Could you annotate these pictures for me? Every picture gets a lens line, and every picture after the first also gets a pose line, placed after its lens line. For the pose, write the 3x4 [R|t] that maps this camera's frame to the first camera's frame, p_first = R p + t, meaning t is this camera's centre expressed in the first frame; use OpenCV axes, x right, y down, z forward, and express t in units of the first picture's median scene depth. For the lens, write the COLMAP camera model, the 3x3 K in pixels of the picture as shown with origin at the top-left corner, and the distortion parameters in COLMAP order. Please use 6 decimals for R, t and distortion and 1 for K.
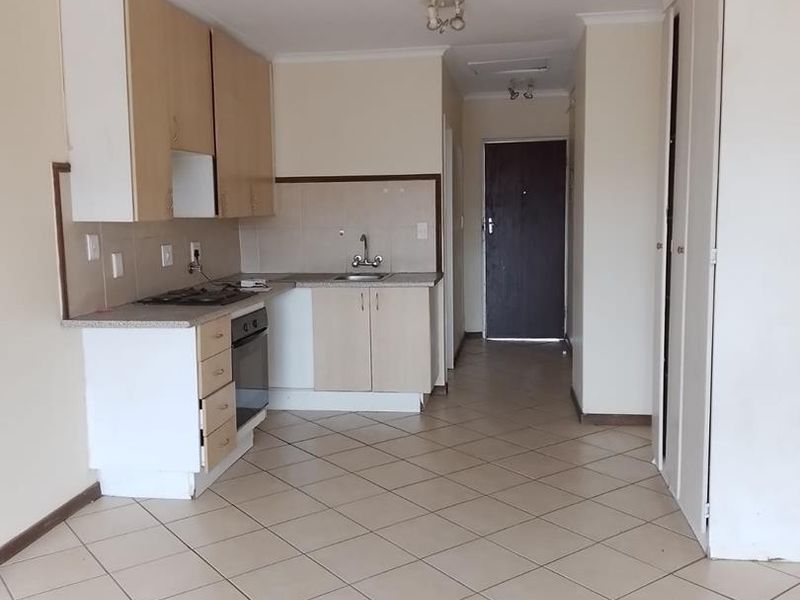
lens RADIAL K [[781.3, 0, 400.0], [0, 781.3, 300.0], [0, 0, 1]] dist [0.126856, -0.246536]
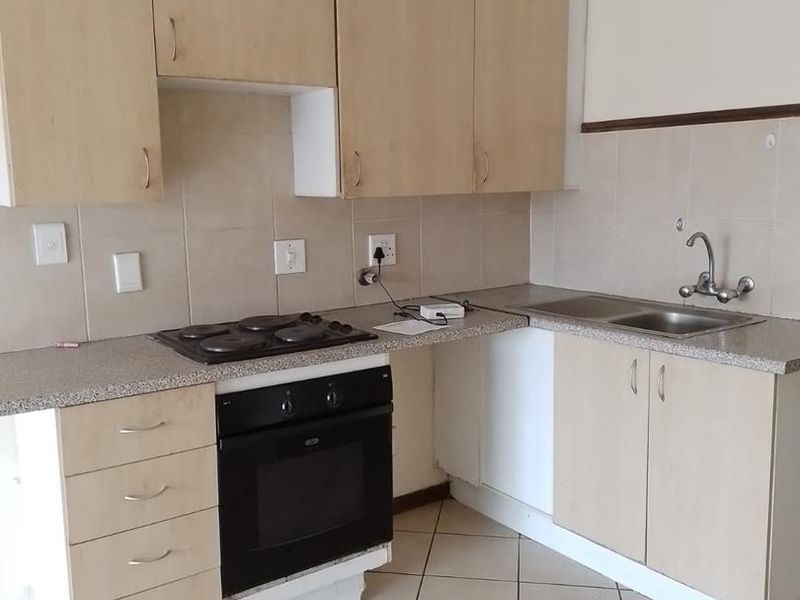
lens RADIAL K [[781.3, 0, 400.0], [0, 781.3, 300.0], [0, 0, 1]] dist [0.126856, -0.246536]
pose [[0.689773, 0.114585, -0.714901, 0.190993], [-0.081062, 0.993411, 0.081012, -0.071320], [0.719473, 0.002071, 0.694517, 0.563987]]
